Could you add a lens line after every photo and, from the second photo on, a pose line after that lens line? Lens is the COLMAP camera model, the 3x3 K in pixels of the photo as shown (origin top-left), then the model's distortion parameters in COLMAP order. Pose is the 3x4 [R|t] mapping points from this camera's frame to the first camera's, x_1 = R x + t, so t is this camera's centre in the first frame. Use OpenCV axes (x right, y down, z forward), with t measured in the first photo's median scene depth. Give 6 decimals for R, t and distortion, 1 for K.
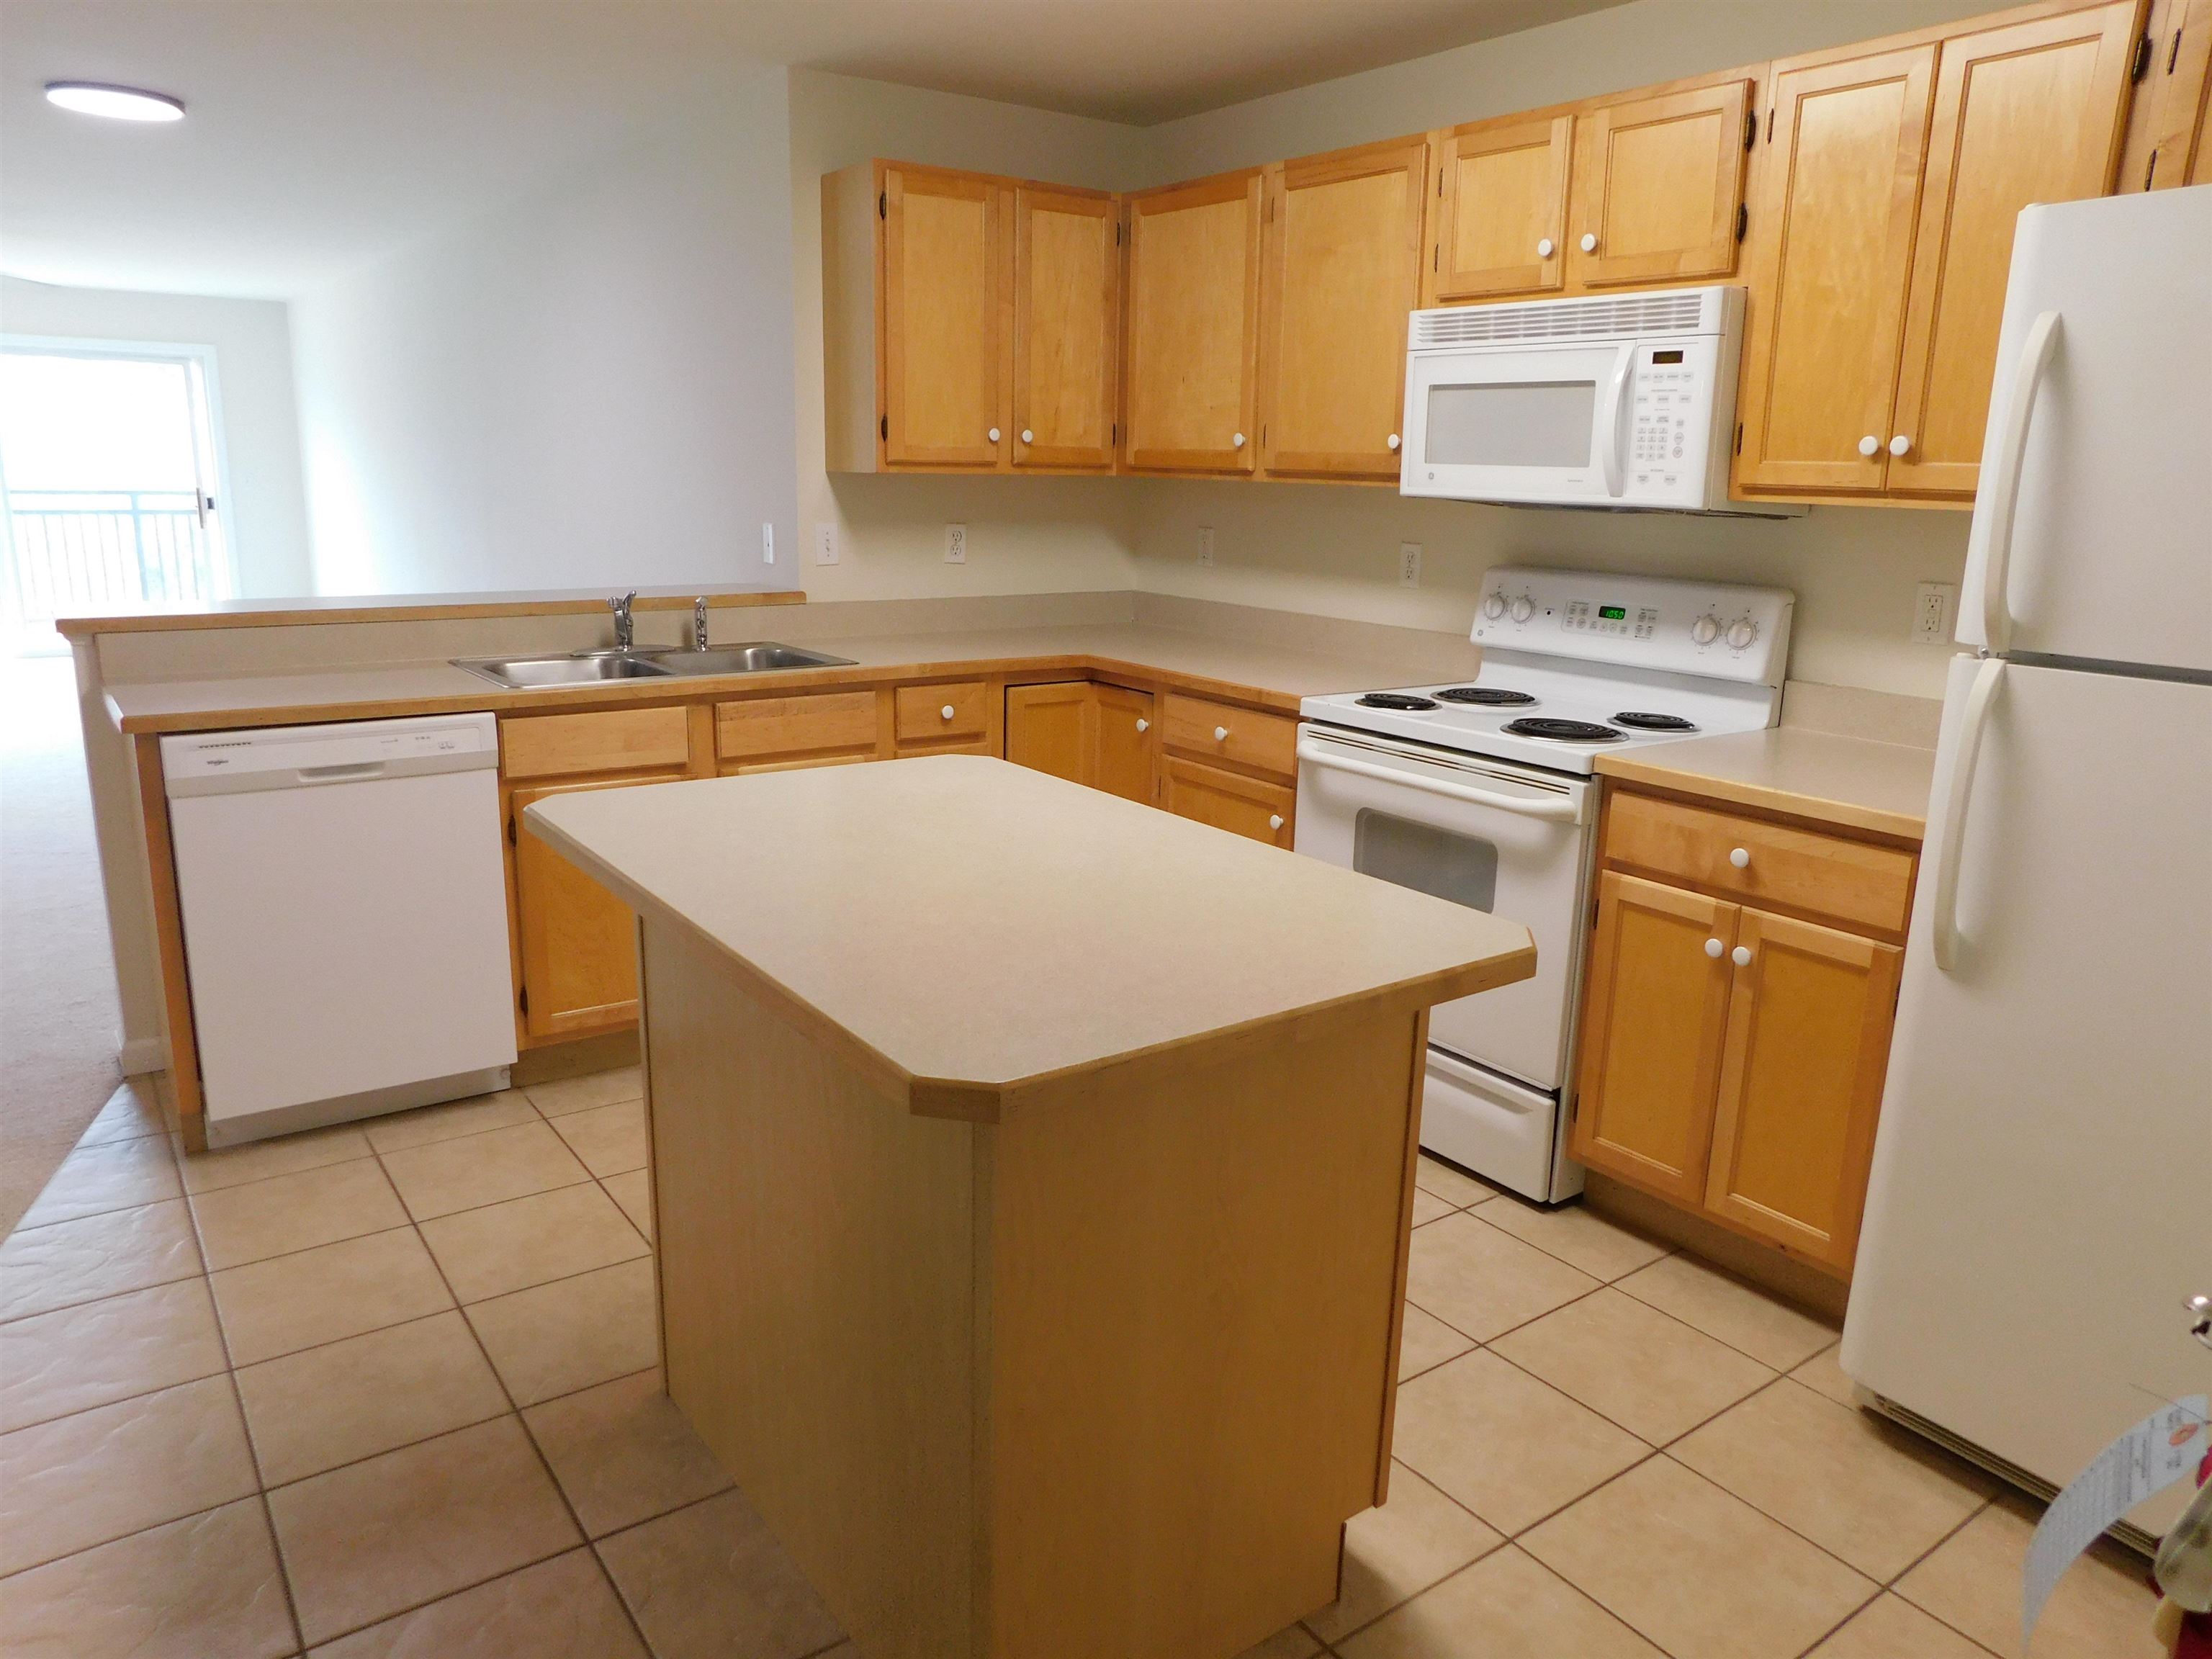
lens RADIAL K [[1515.6, 0, 1087.3], [0, 1515.6, 819.7], [0, 0, 1]] dist [-0.070730, 0.064490]
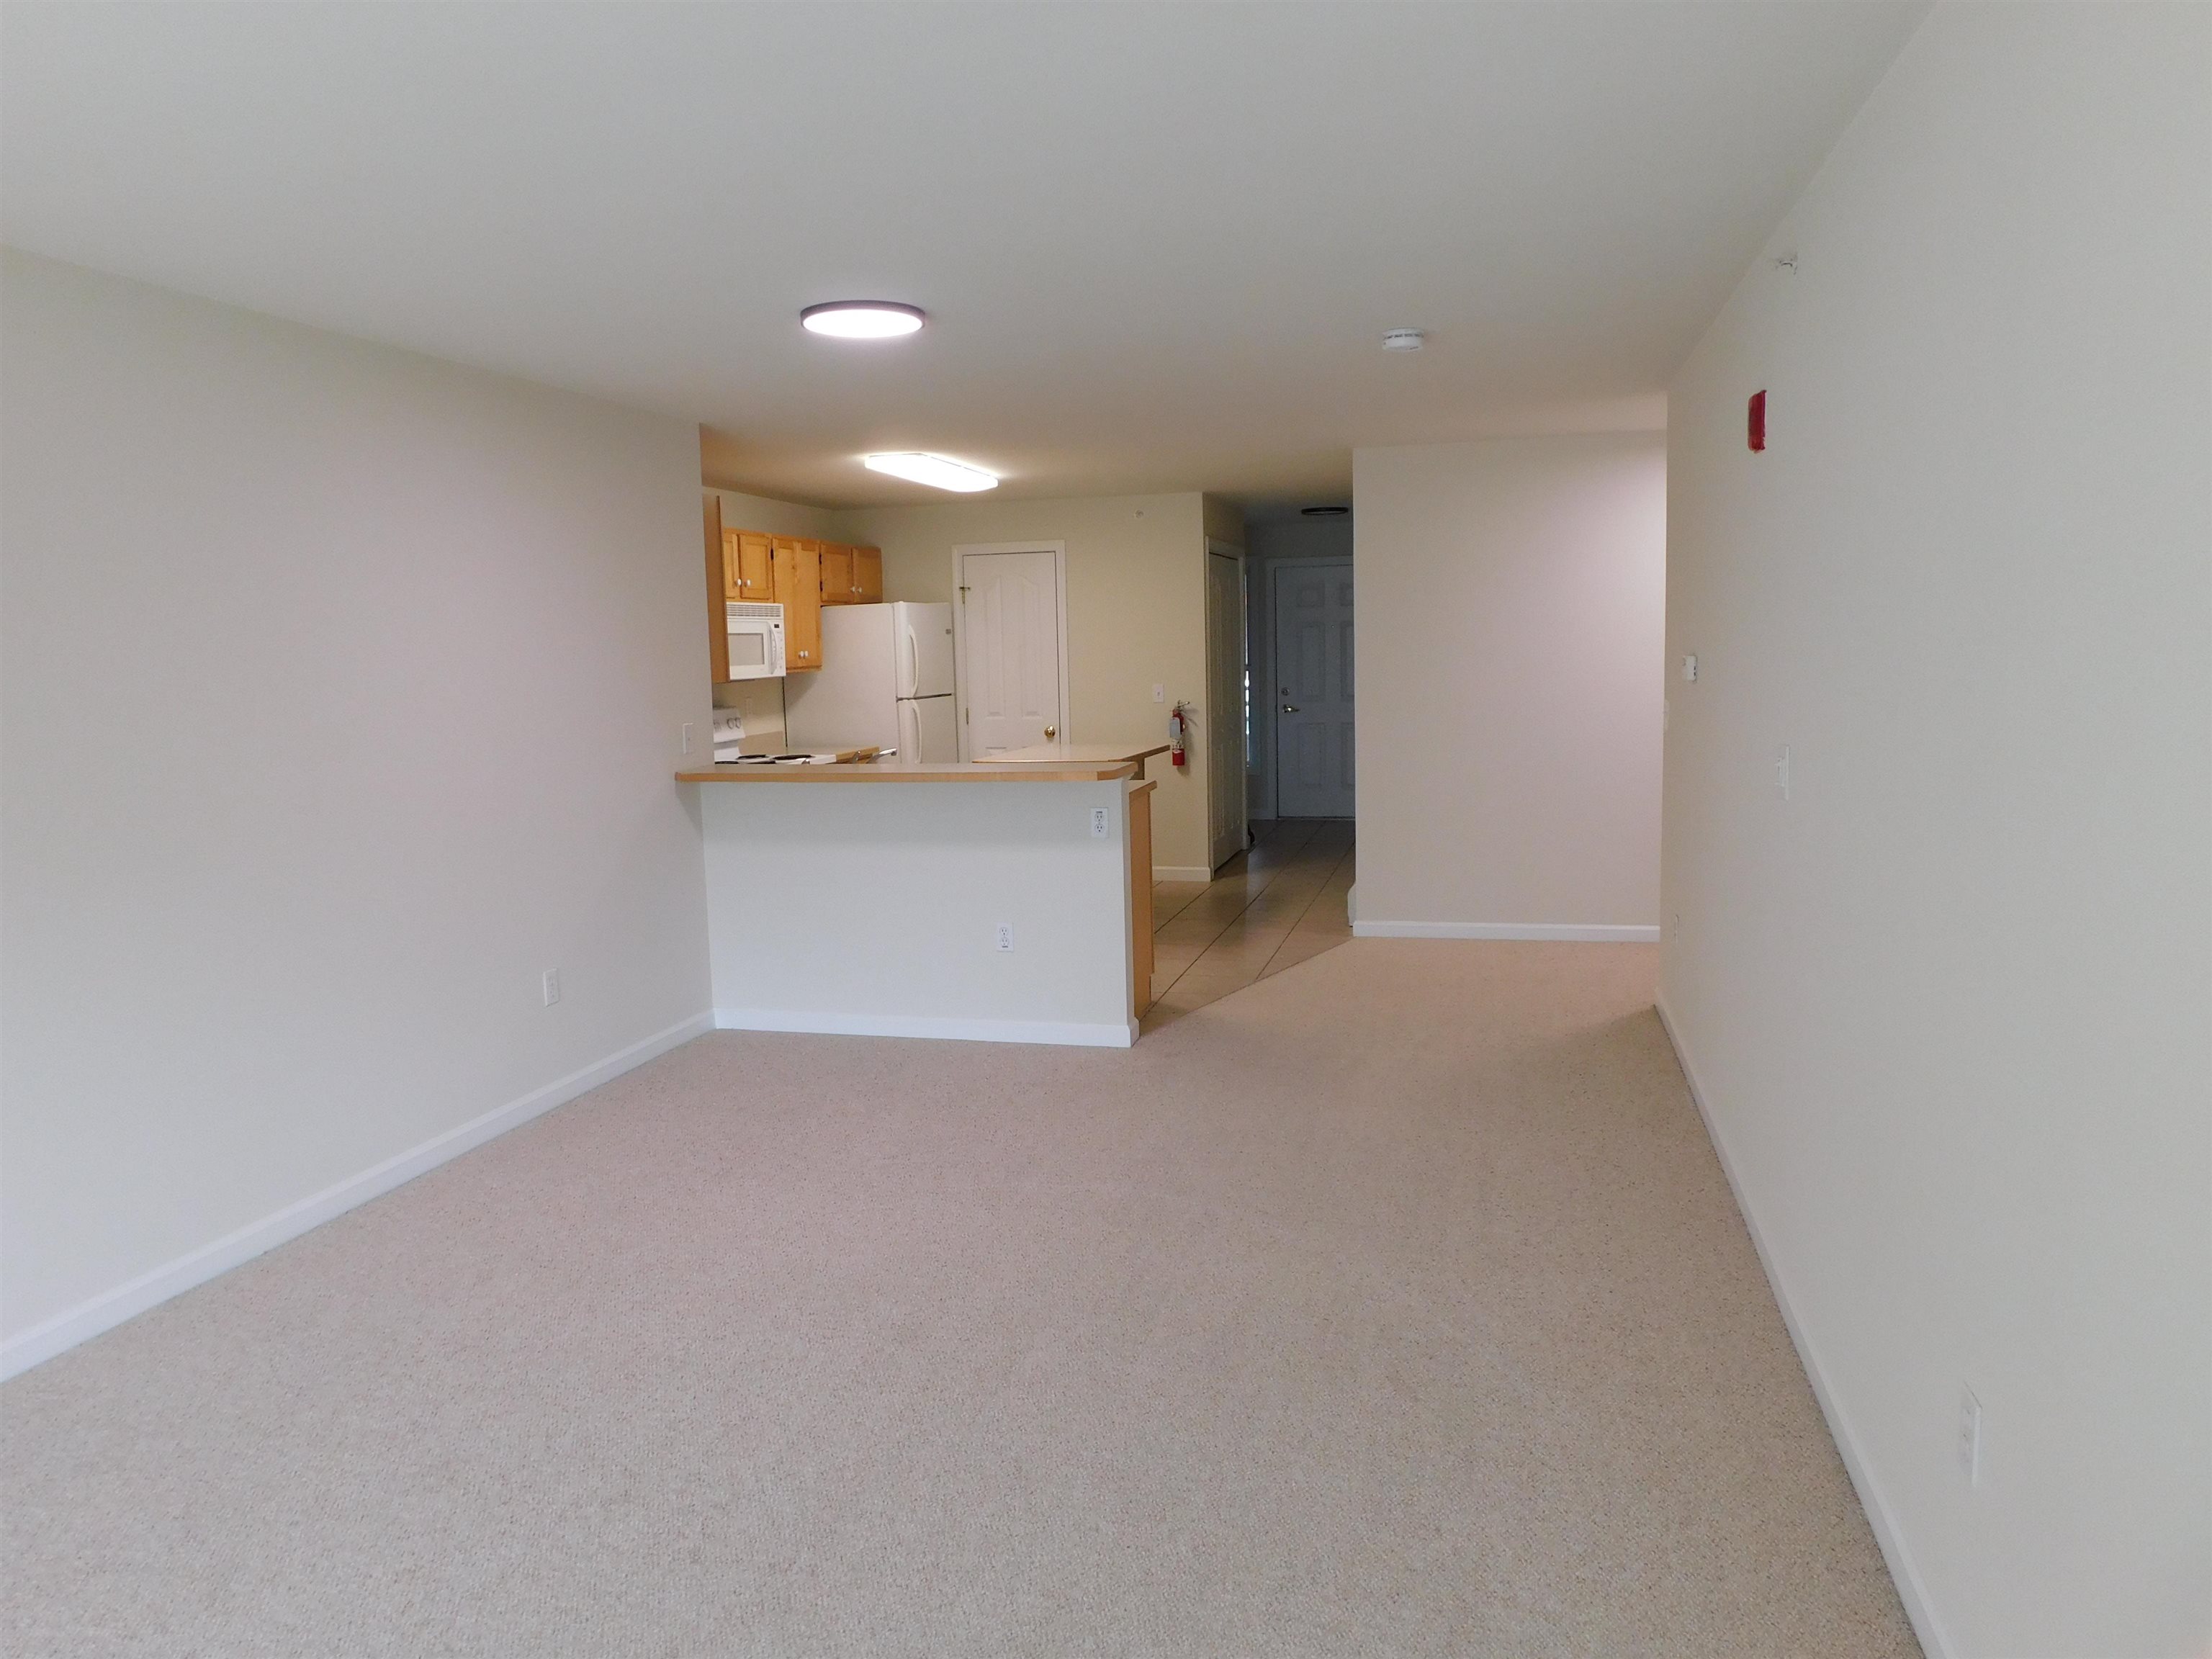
lens RADIAL K [[1515.6, 0, 1087.3], [0, 1515.6, 819.7], [0, 0, 1]] dist [-0.070730, 0.064490]
pose [[-0.612113, -0.094195, 0.785140, -2.197888], [0.194449, 0.944465, 0.264906, -0.578498], [-0.766490, 0.314822, -0.559803, 2.167012]]
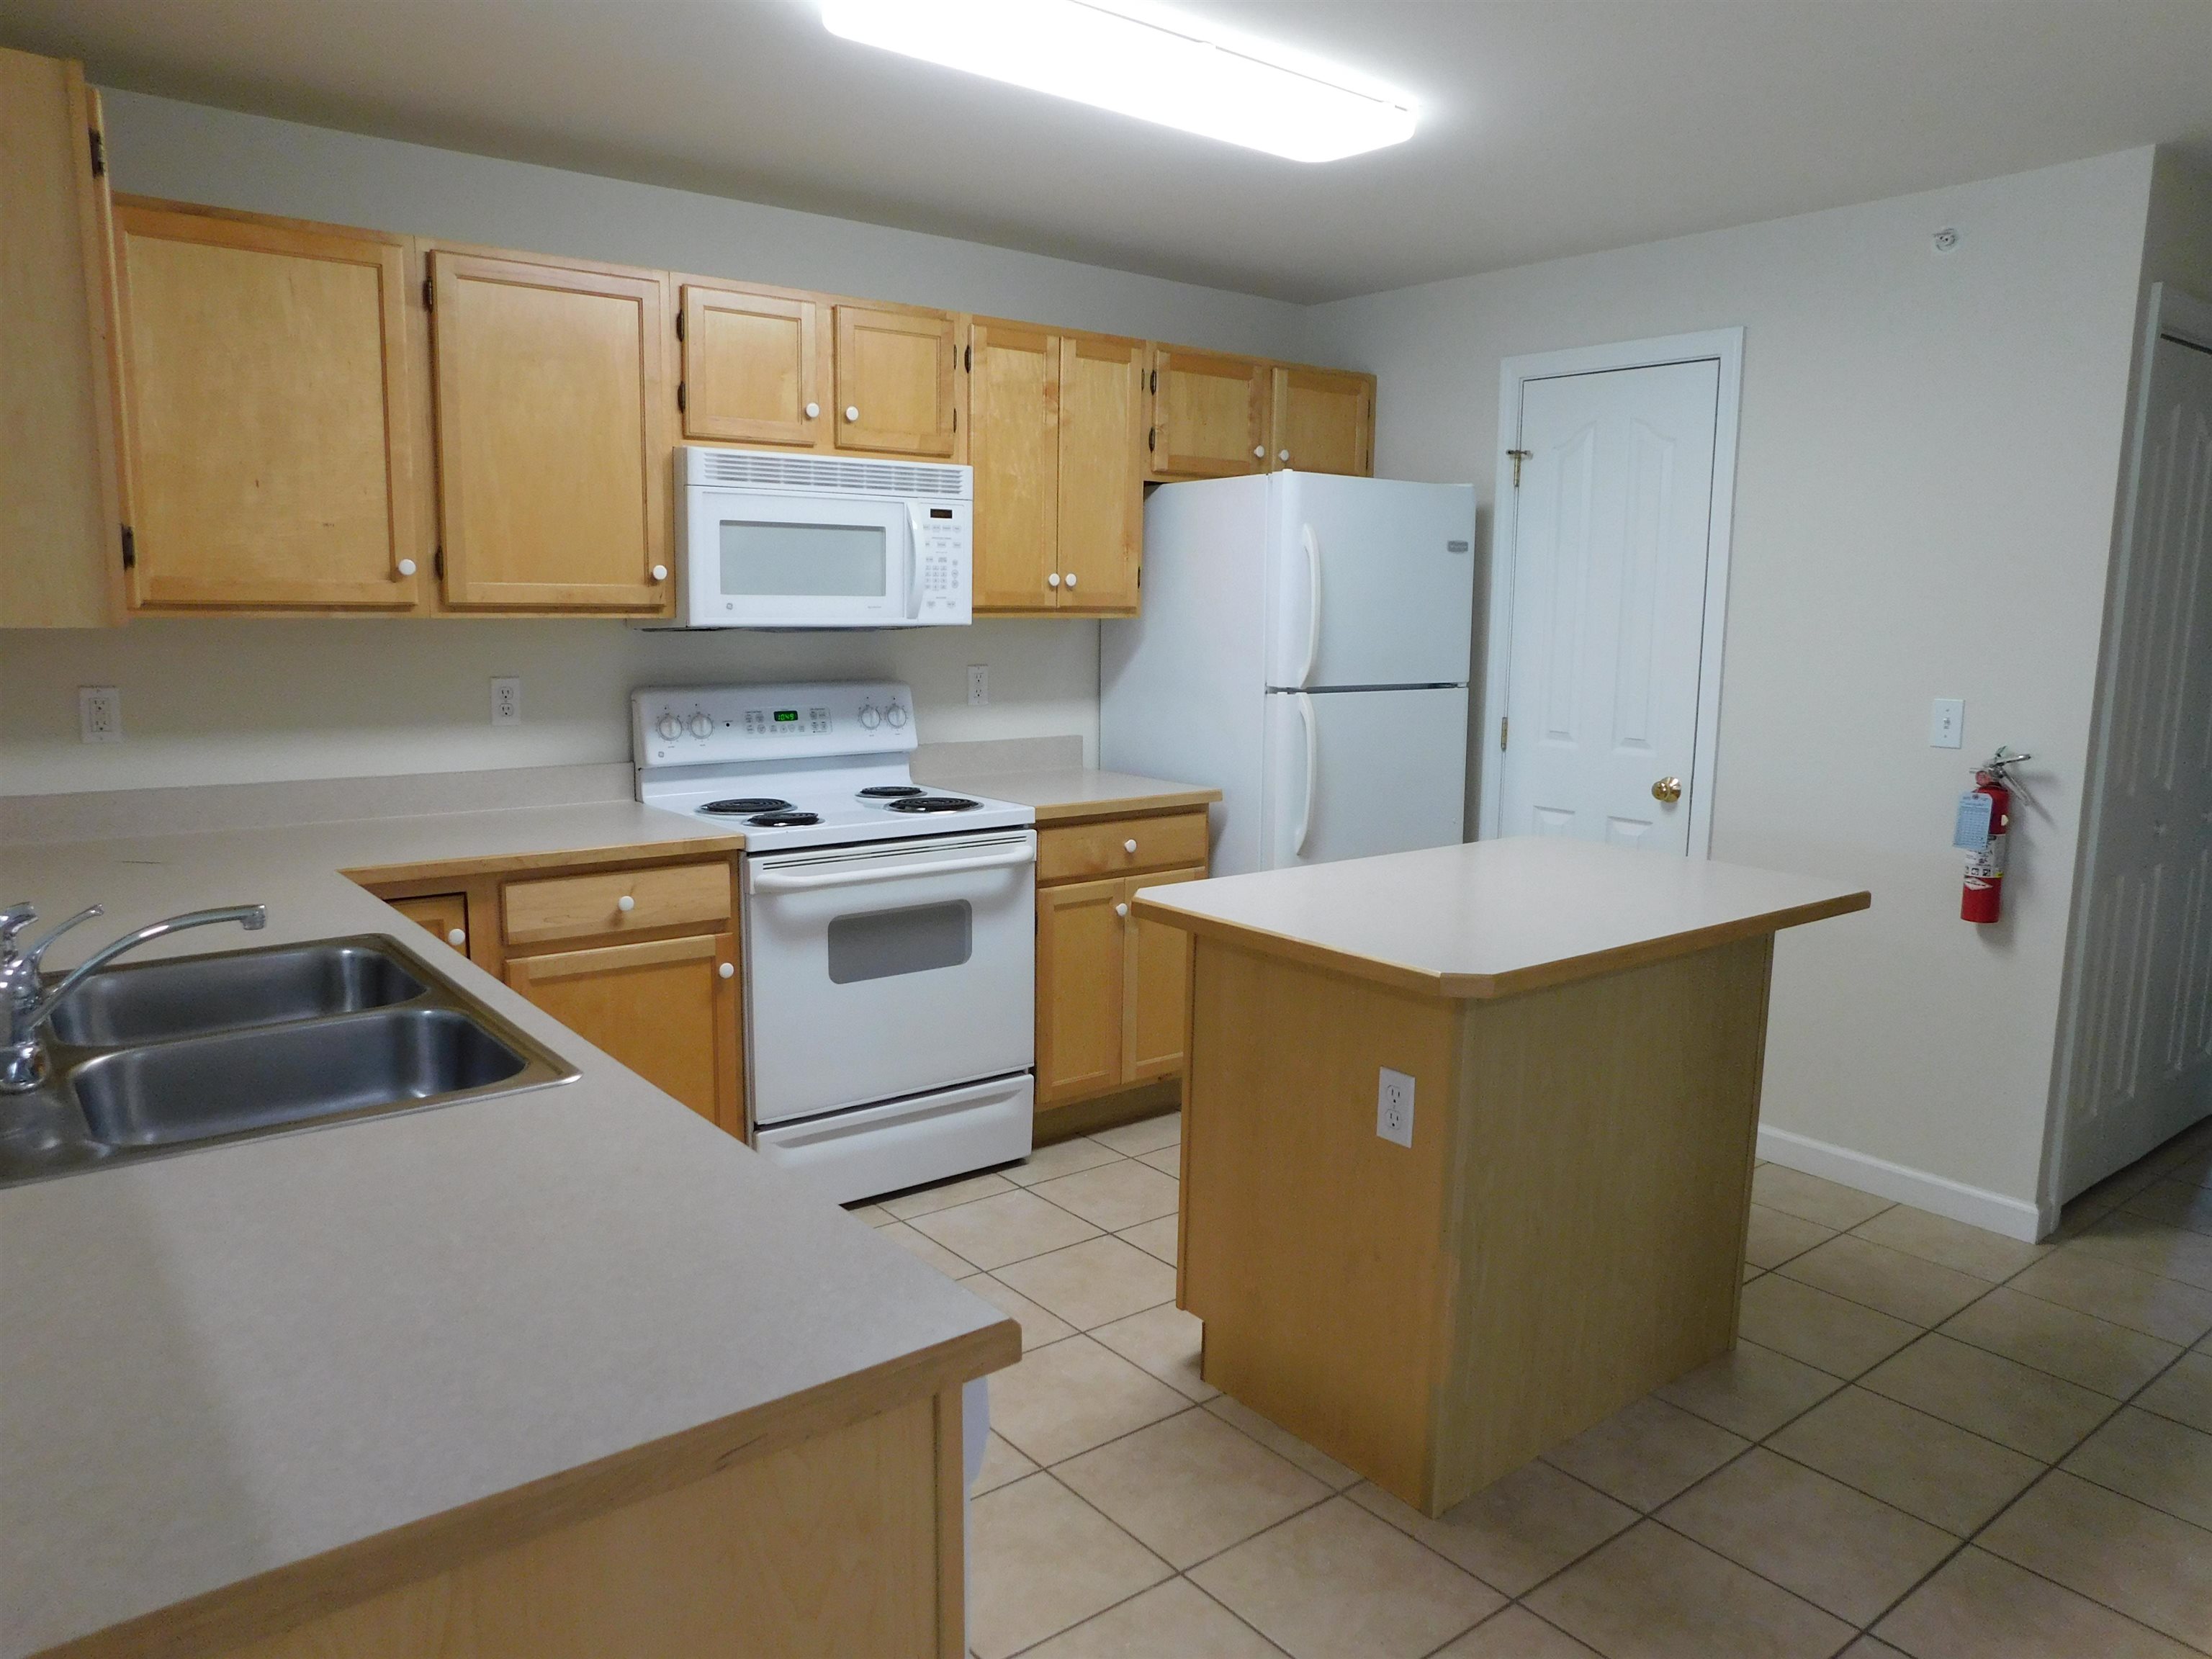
lens RADIAL K [[1515.6, 0, 1087.3], [0, 1515.6, 819.7], [0, 0, 1]] dist [-0.070730, 0.064490]
pose [[-0.032575, -0.166527, 0.985499, -0.925623], [0.216410, 0.961455, 0.169618, -0.231995], [-0.975759, 0.218797, 0.004719, 0.868837]]
